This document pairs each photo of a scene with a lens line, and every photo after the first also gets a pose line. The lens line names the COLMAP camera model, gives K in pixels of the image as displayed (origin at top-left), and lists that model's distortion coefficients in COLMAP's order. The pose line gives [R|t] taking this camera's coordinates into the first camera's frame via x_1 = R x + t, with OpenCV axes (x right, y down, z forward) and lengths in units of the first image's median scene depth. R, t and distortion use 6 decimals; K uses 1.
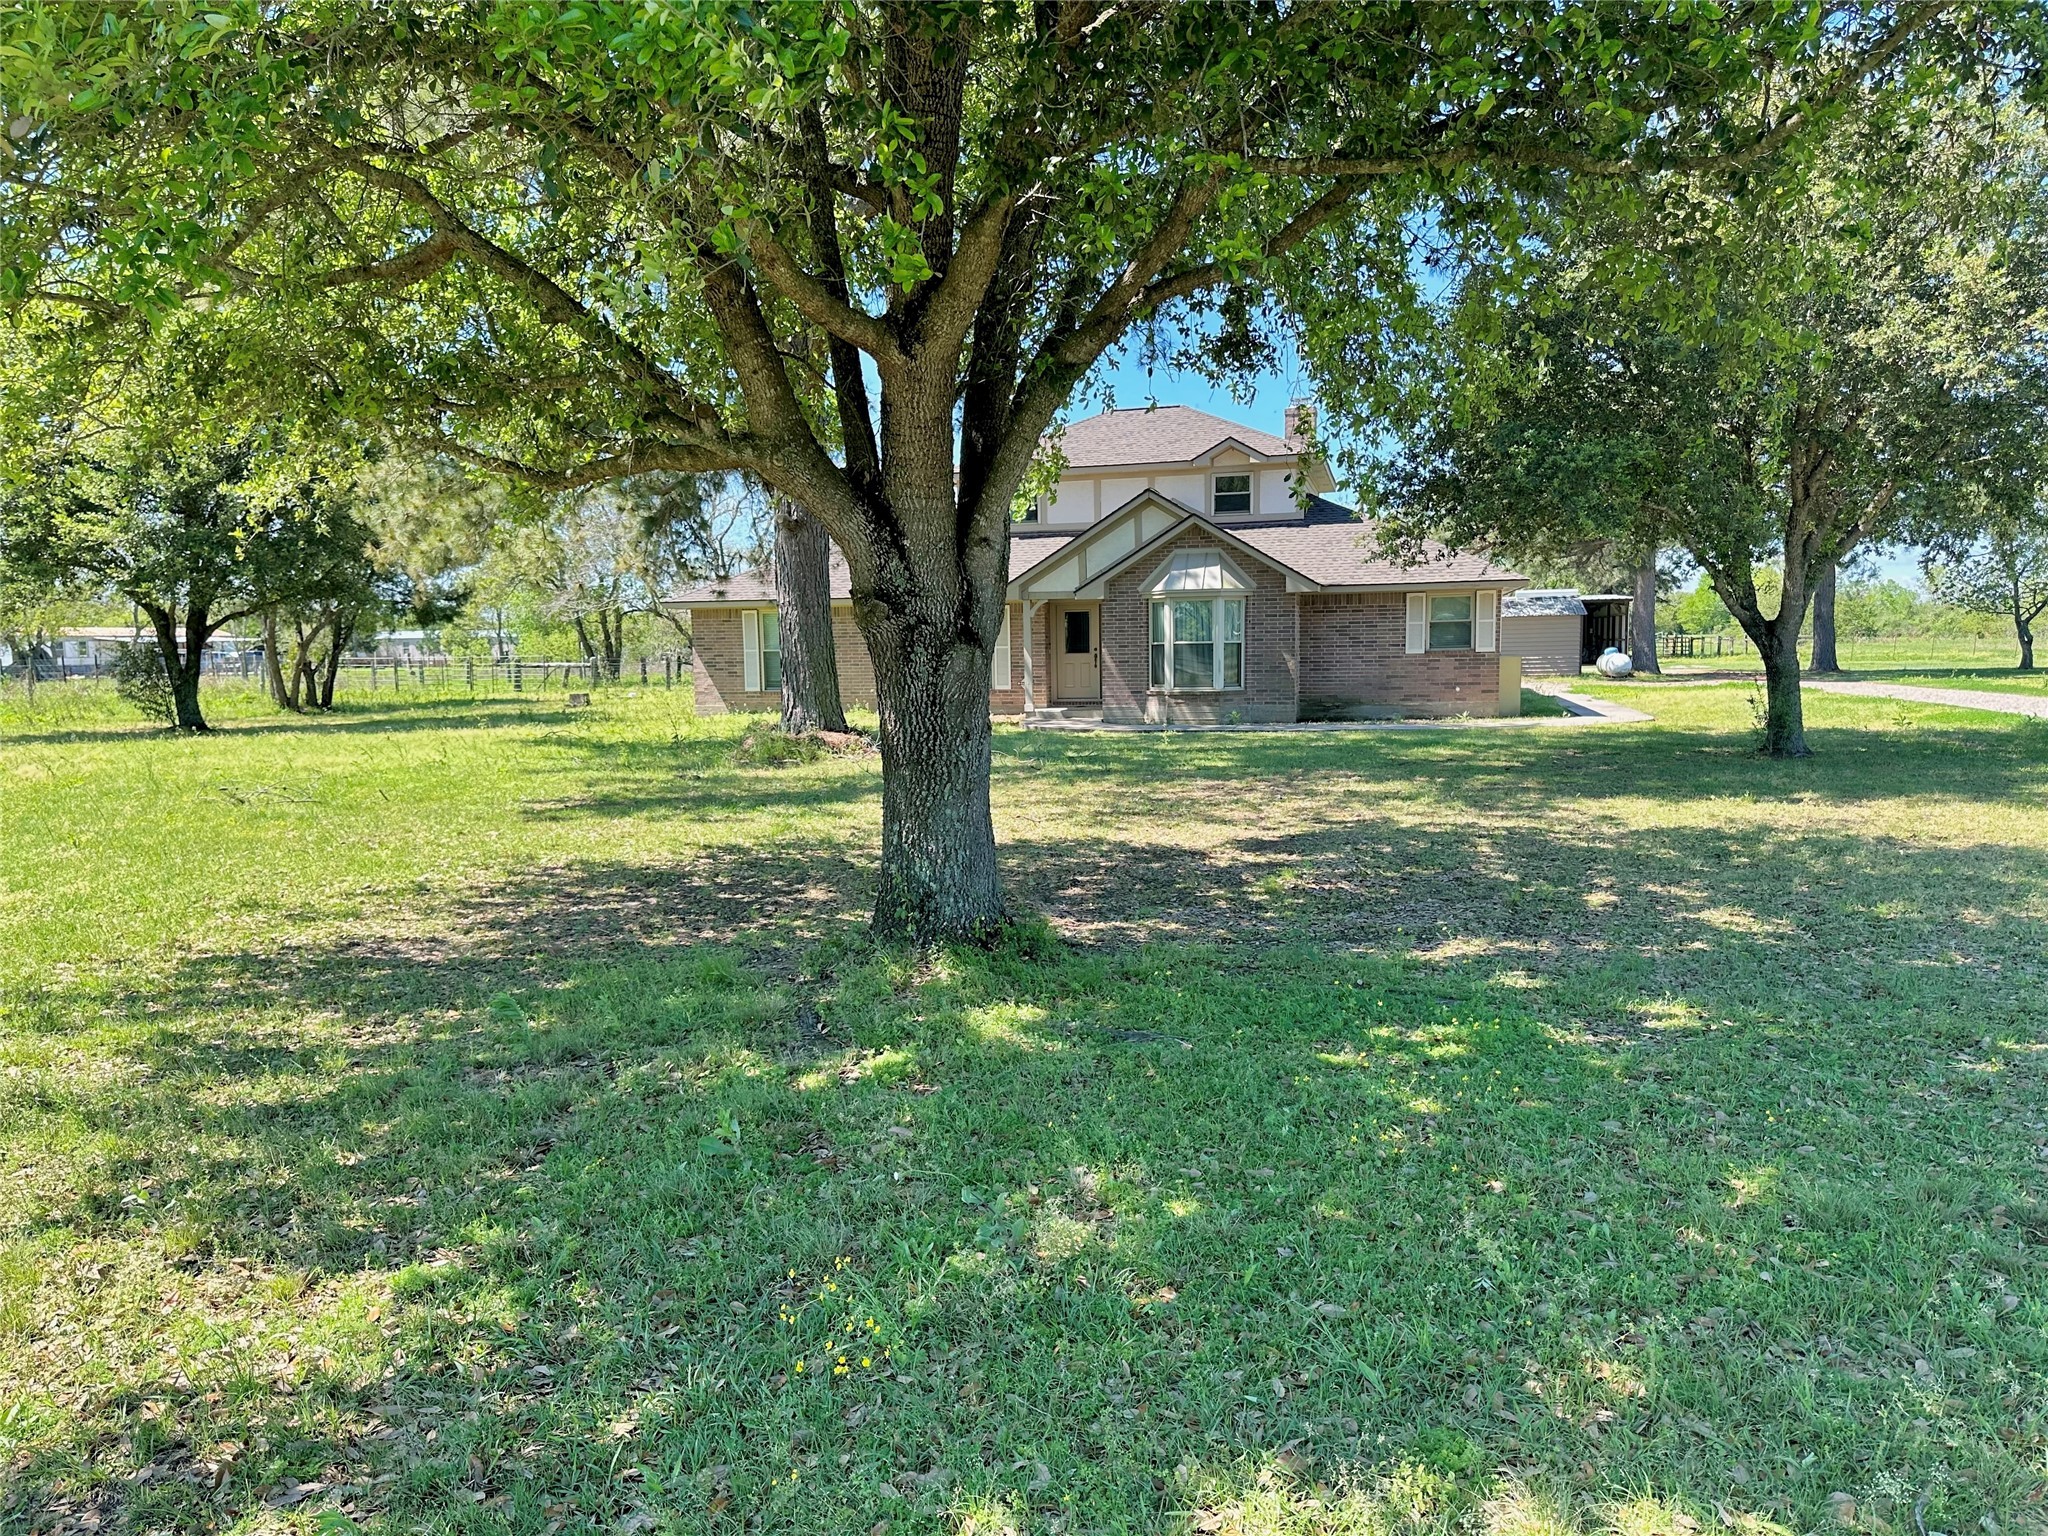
lens RADIAL K [[1416.2, 0, 1040.7], [0, 1416.2, 772.7], [0, 0, 1]] dist [0.154142, -0.219245]
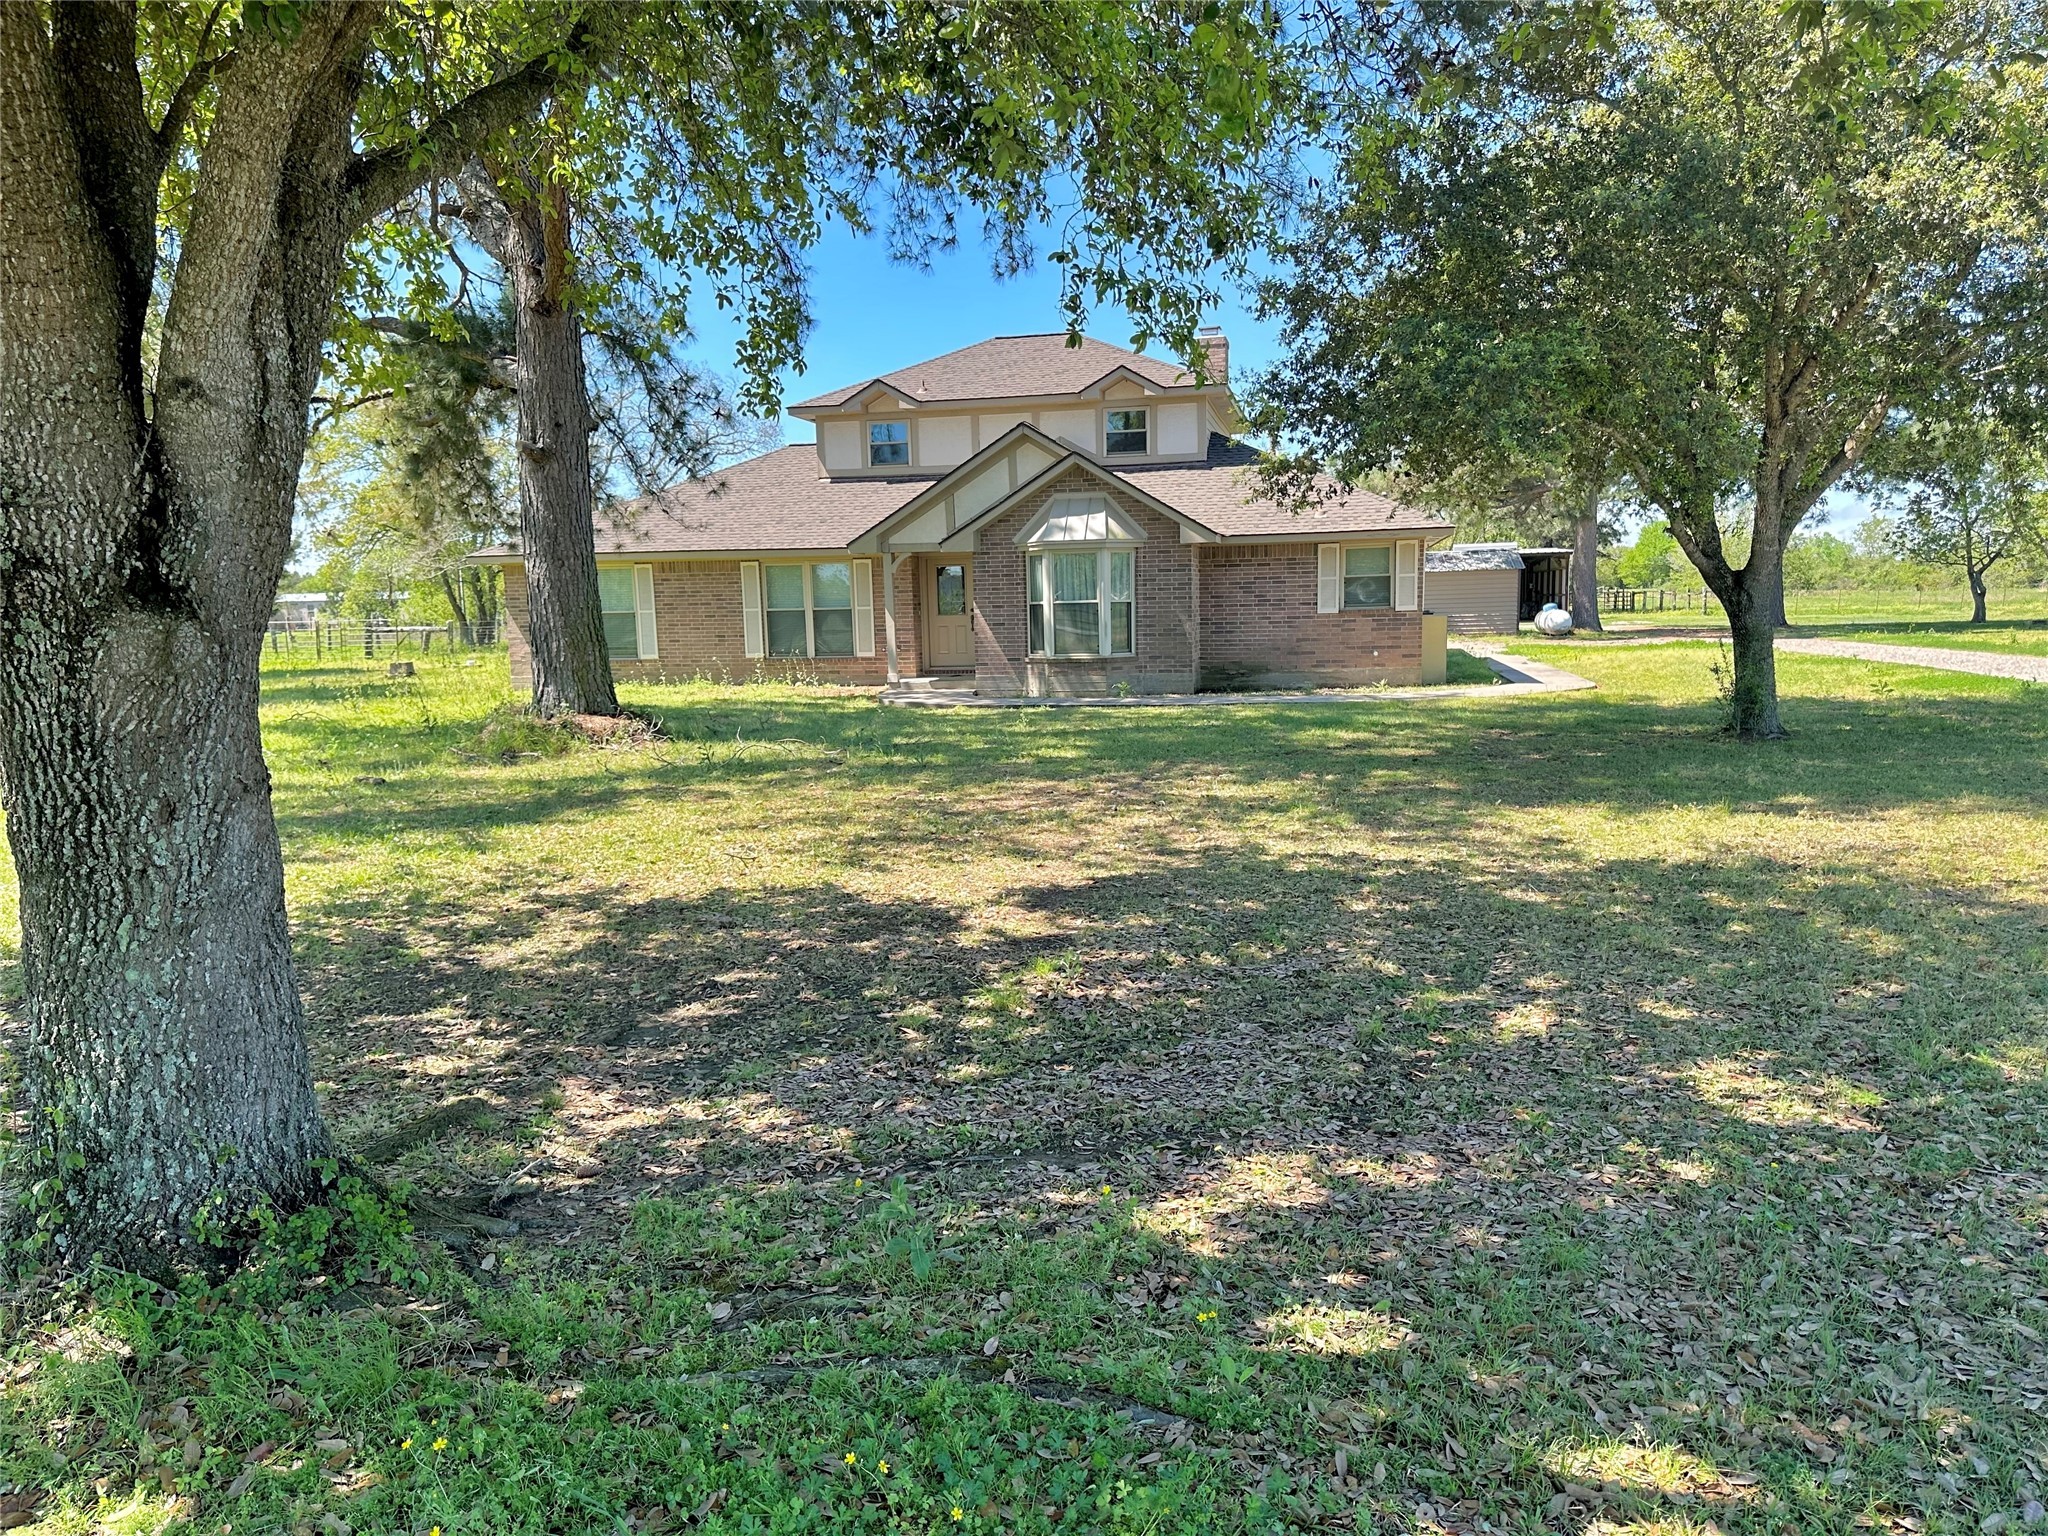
lens RADIAL K [[1416.2, 0, 1040.7], [0, 1416.2, 772.7], [0, 0, 1]] dist [0.154142, -0.219245]
pose [[0.999336, -0.011054, 0.034726, 0.055239], [0.010057, 0.999536, 0.028745, -0.012666], [-0.035027, -0.028377, 0.998983, 0.132395]]
